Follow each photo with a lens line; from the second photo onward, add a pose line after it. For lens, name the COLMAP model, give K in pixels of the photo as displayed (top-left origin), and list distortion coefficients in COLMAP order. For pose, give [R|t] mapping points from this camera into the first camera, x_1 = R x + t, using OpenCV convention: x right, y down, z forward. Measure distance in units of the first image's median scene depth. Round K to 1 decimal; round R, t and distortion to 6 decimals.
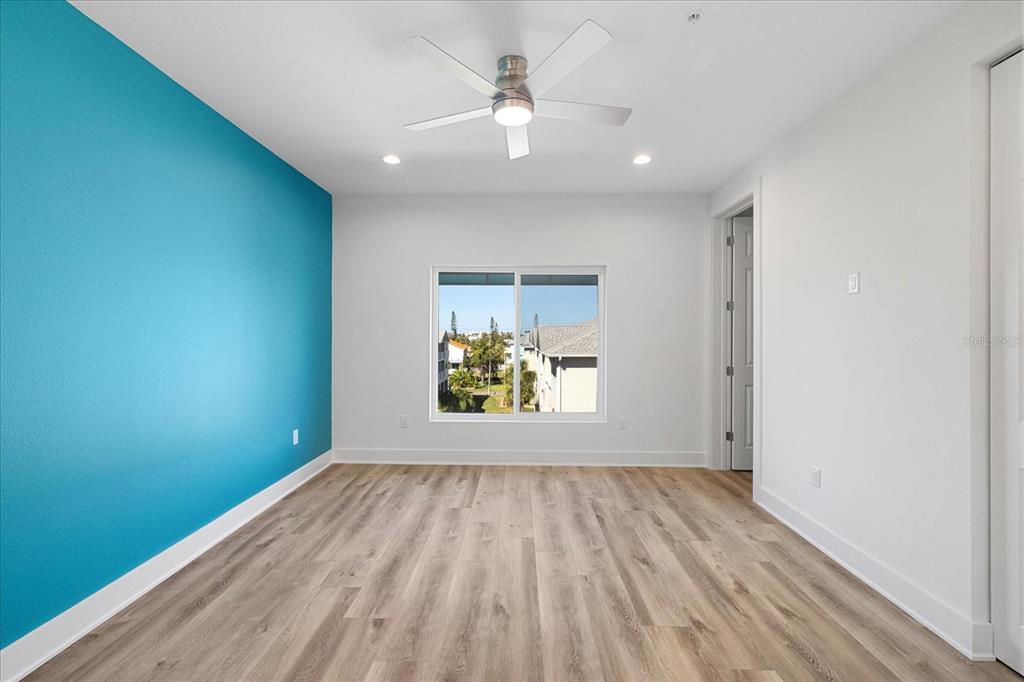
lens RADIAL K [[430.1, 0, 507.9], [0, 430.1, 335.1], [0, 0, 1]] dist [0.001810, -0.000465]
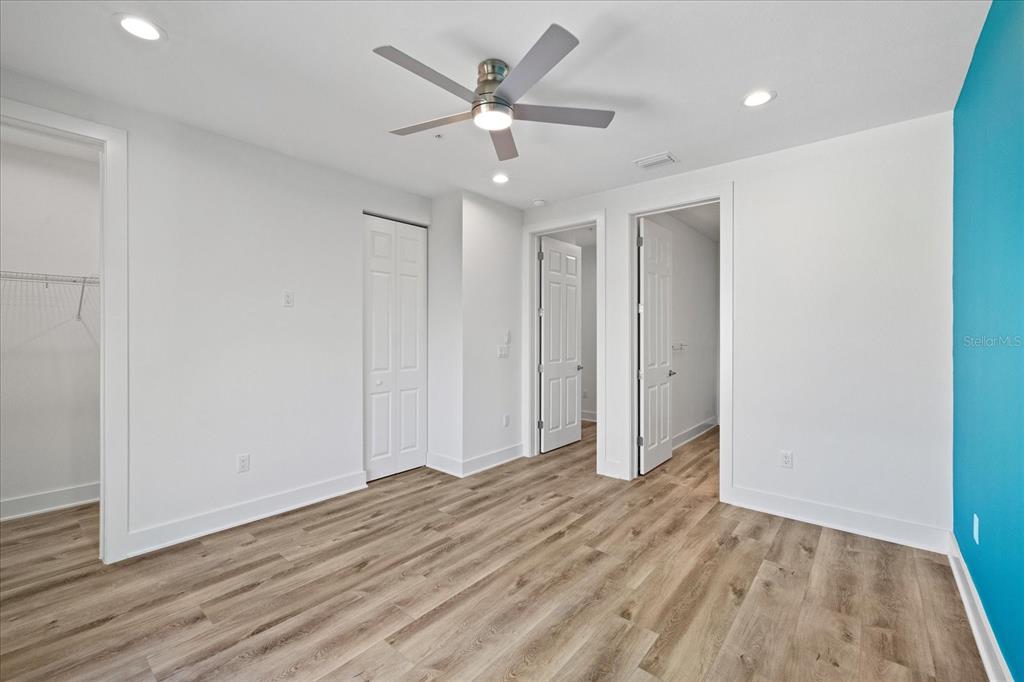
lens RADIAL K [[430.1, 0, 508.9], [0, 430.1, 338.5], [0, 0, 1]] dist [0.001810, -0.000465]
pose [[-0.778942, -0.010173, 0.627014, -0.644984], [-0.003146, 0.999919, 0.012315, -0.015893], [-0.627088, 0.007620, -0.778911, 1.759803]]
